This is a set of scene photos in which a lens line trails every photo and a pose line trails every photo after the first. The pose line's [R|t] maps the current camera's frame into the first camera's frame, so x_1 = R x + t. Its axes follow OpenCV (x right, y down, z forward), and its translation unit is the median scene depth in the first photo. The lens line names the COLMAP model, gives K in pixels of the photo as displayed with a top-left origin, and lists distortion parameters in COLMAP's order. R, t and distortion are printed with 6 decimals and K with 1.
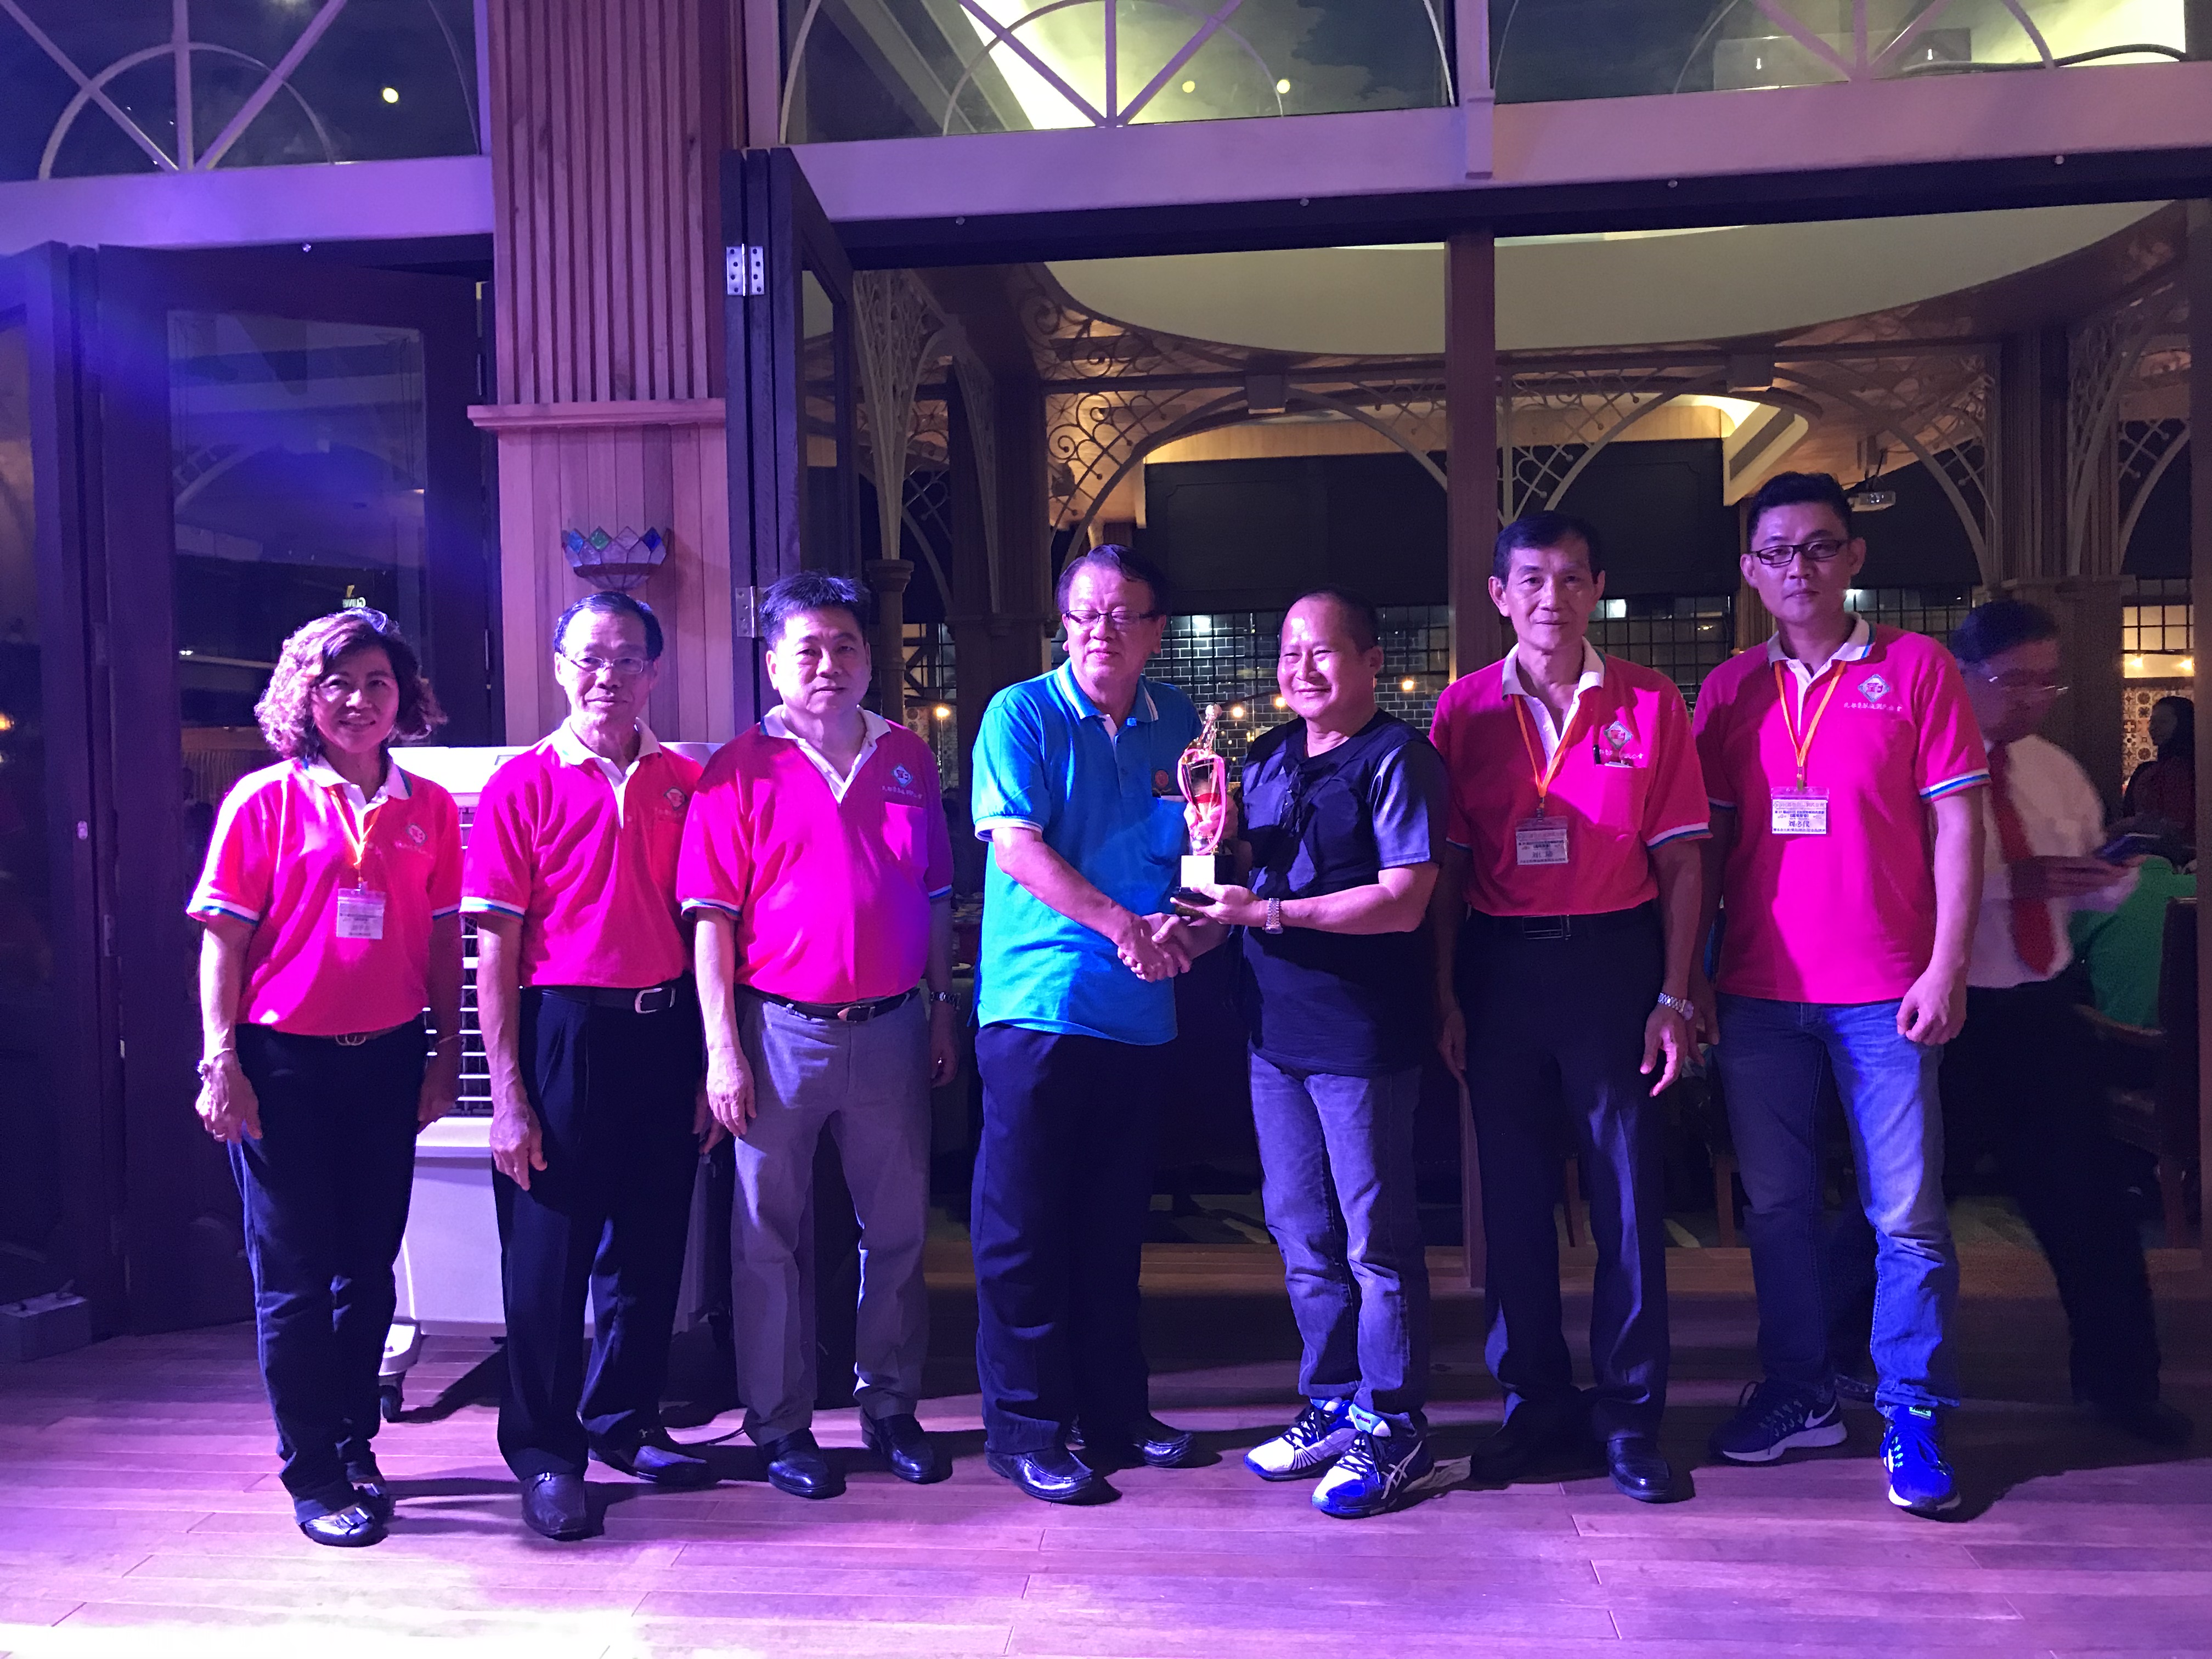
lens RADIAL K [[1804.9, 0, 1113.5], [0, 1804.9, 816.2], [0, 0, 1]] dist [0.010307, -0.007314]
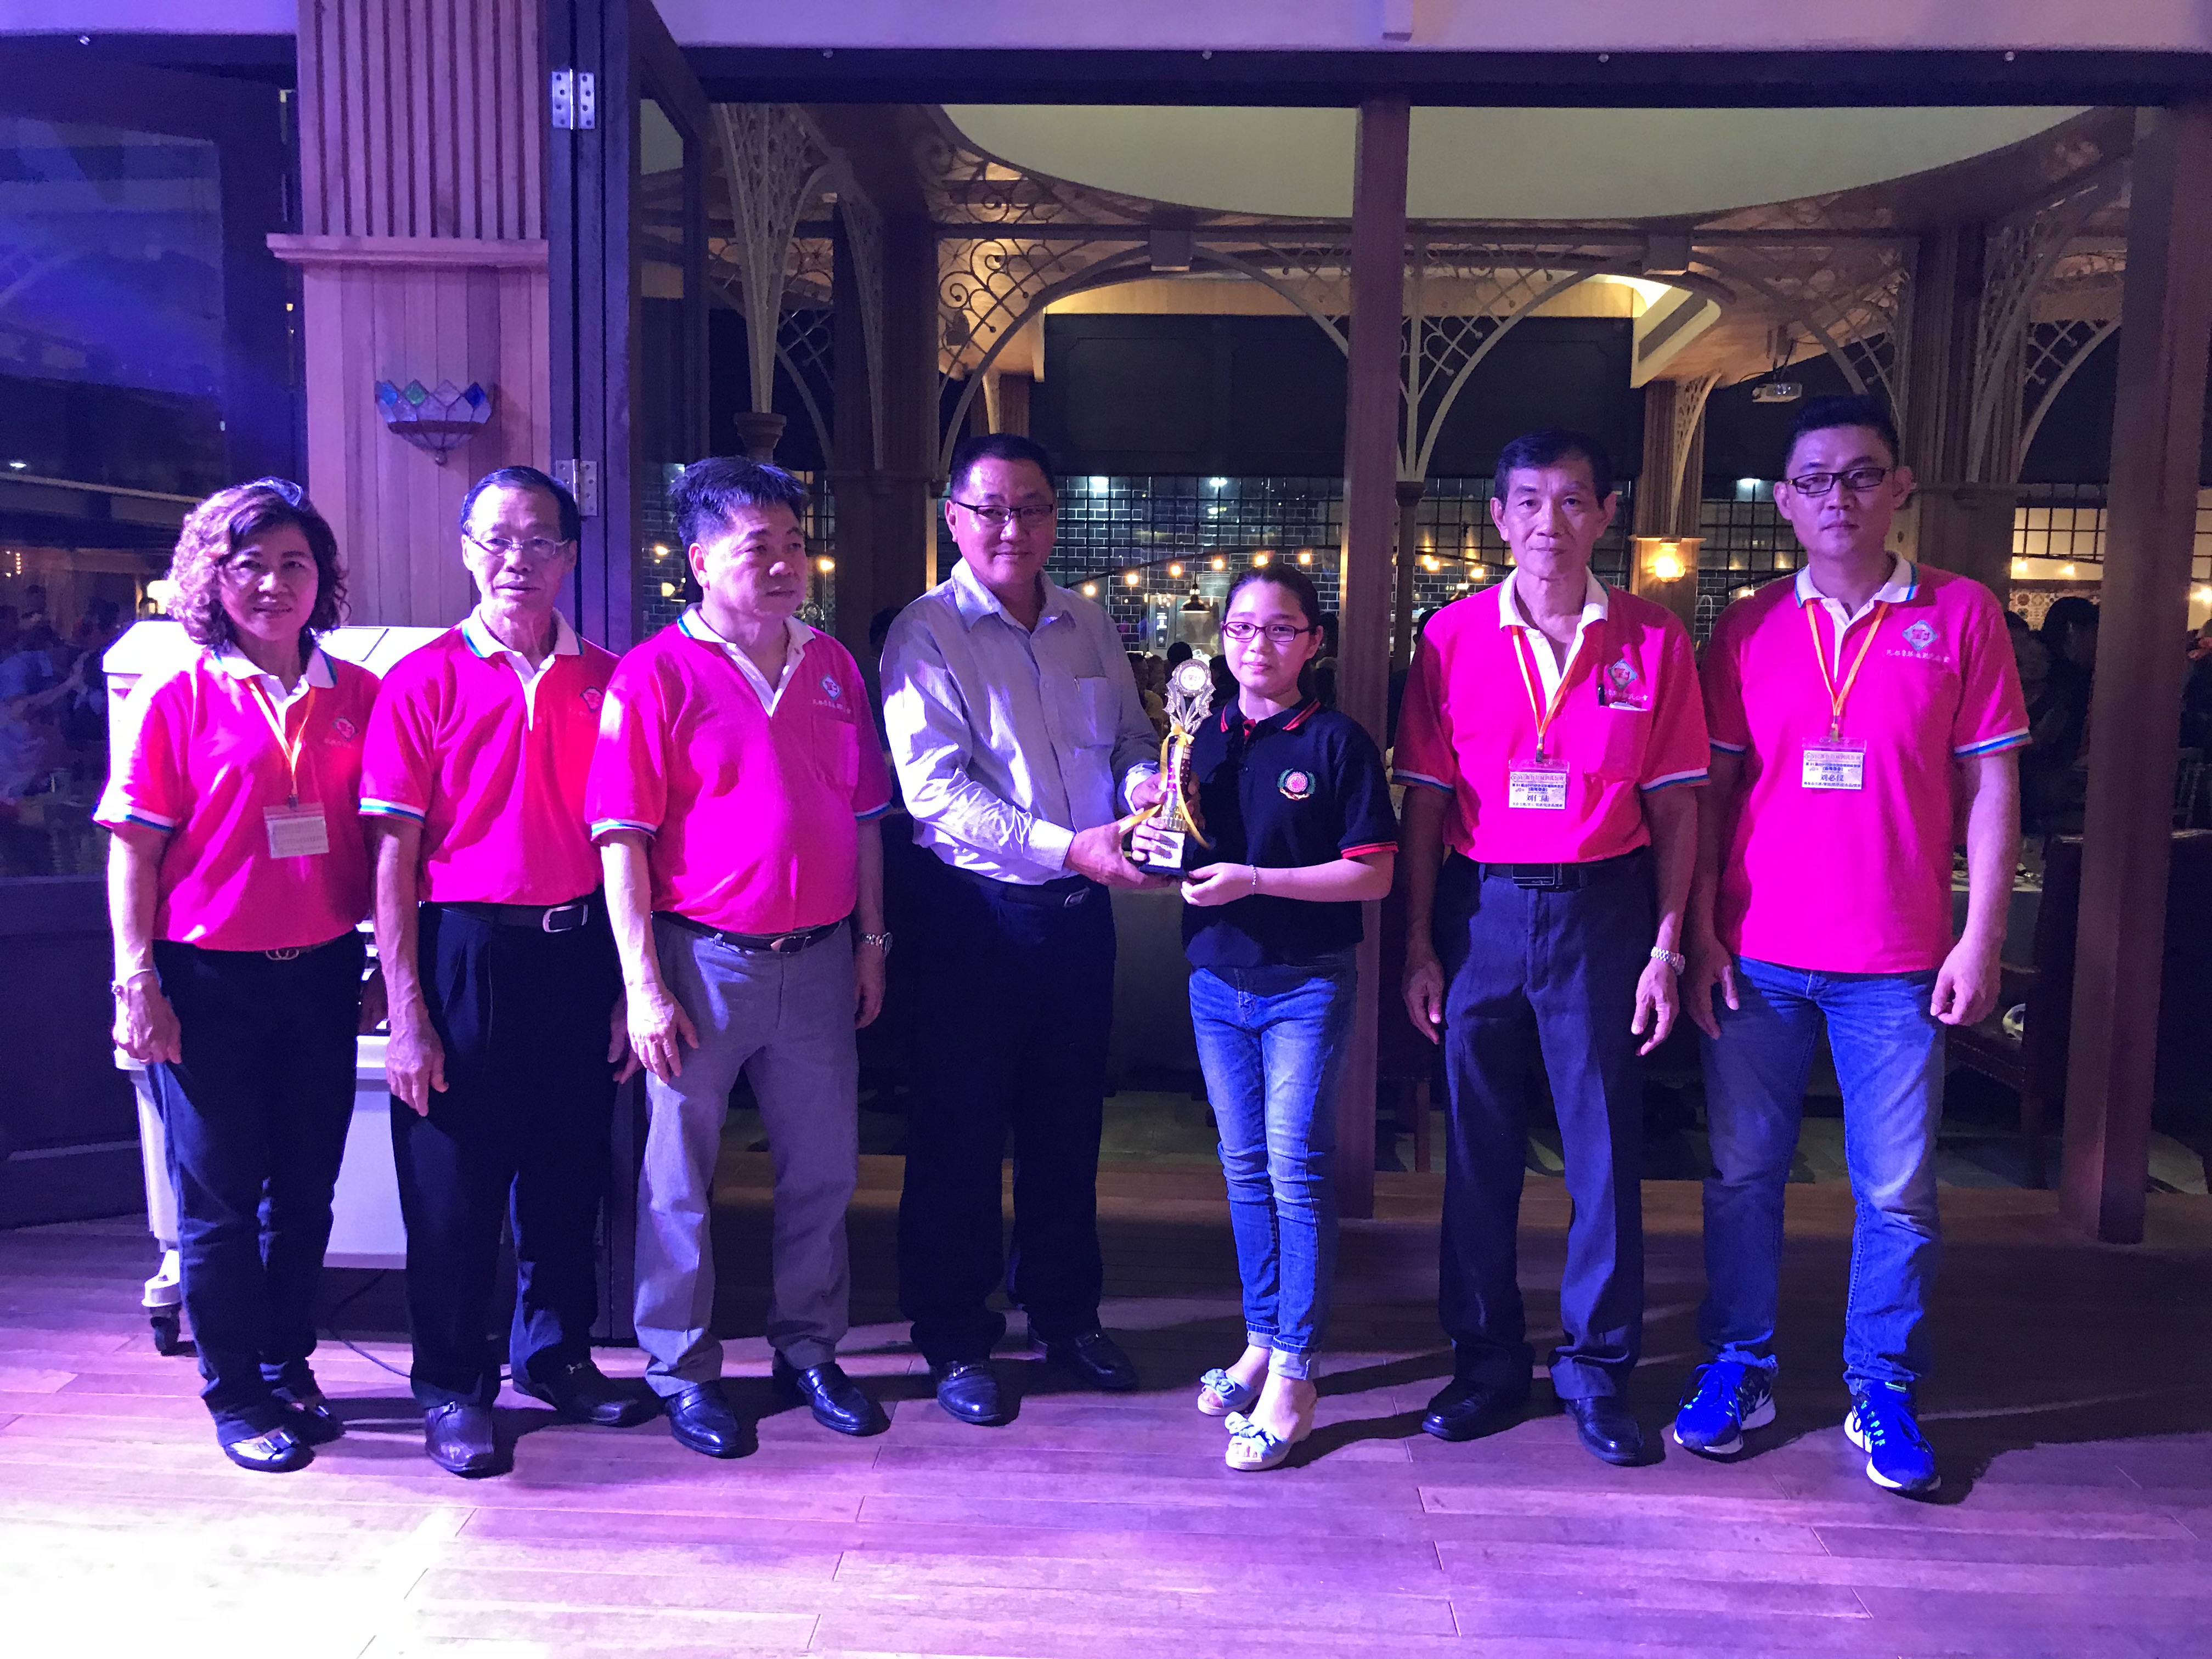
lens RADIAL K [[1804.9, 0, 1114.9], [0, 1804.9, 817.1], [0, 0, 1]] dist [0.010307, -0.007314]
pose [[0.997555, 0.033190, 0.061505, 0.015647], [-0.038135, 0.995979, 0.081062, -0.027423], [-0.058568, -0.083209, 0.994810, 0.059417]]
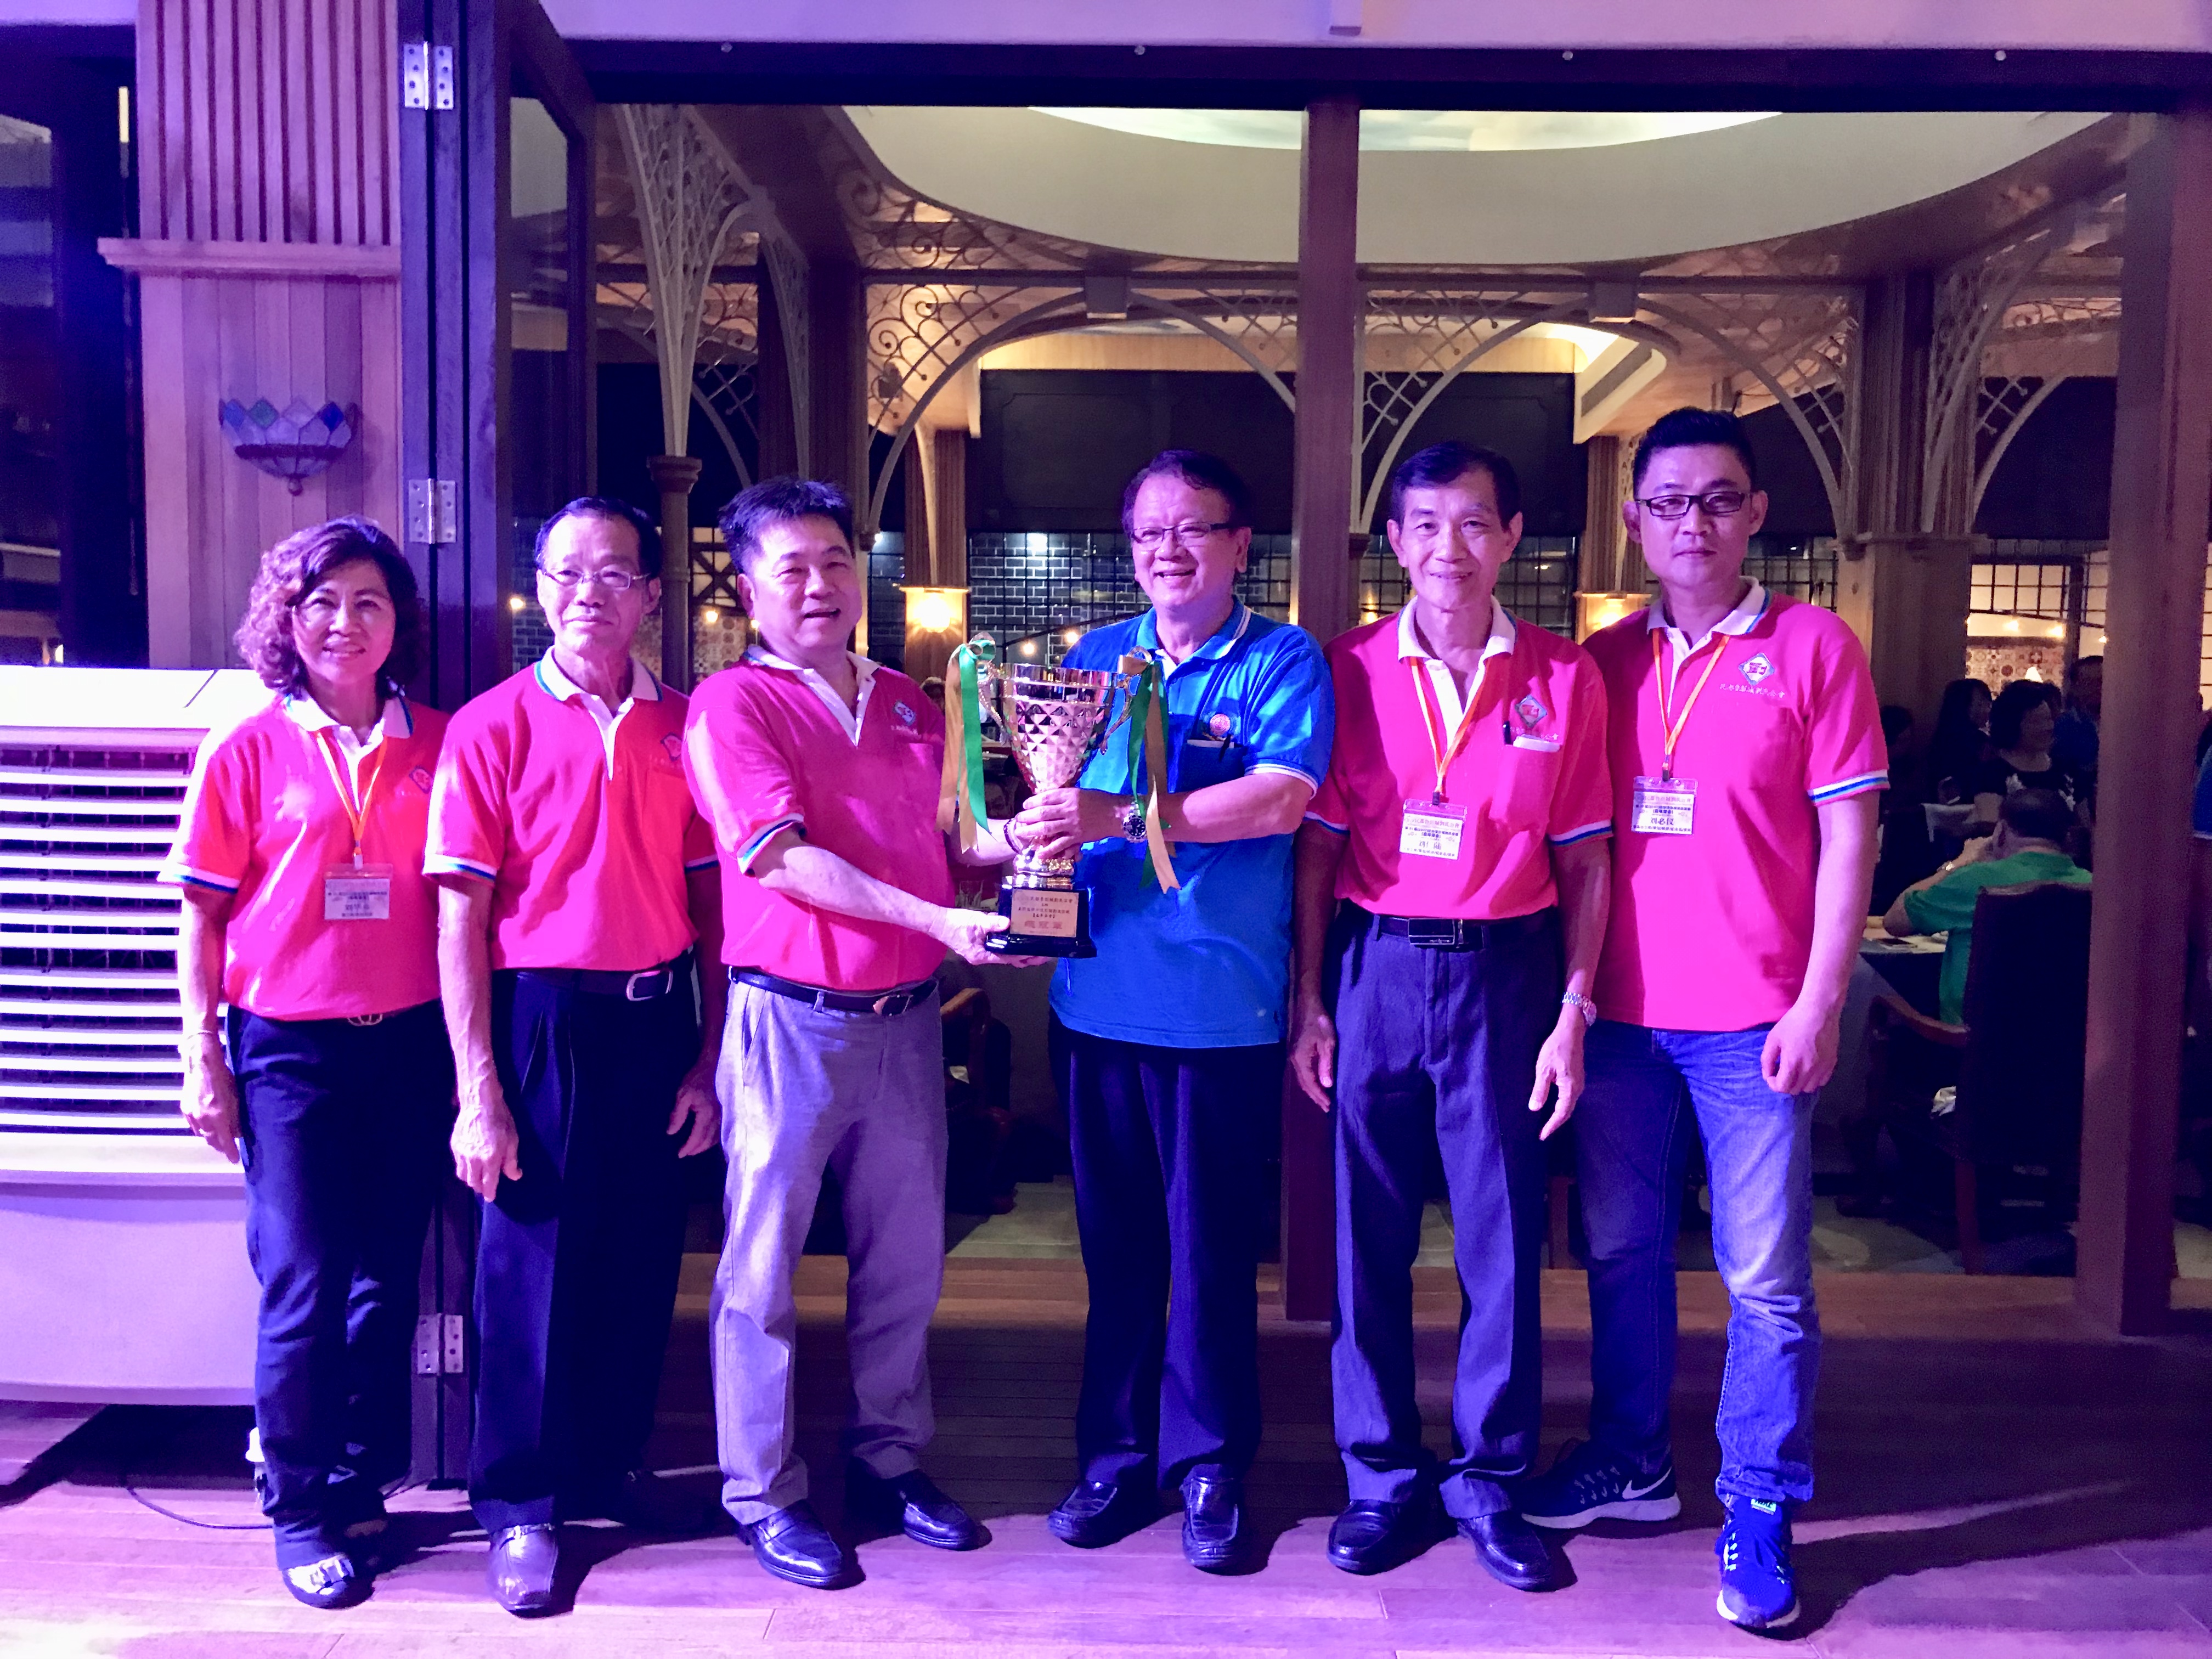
lens RADIAL K [[1804.9, 0, 1110.1], [0, 1804.9, 828.6], [0, 0, 1]] dist [0.010307, -0.007314]
pose [[0.995615, 0.028400, 0.089129, 0.026644], [-0.033048, 0.998146, 0.051117, -0.020032], [-0.087512, -0.053839, 0.994708, 0.142005]]
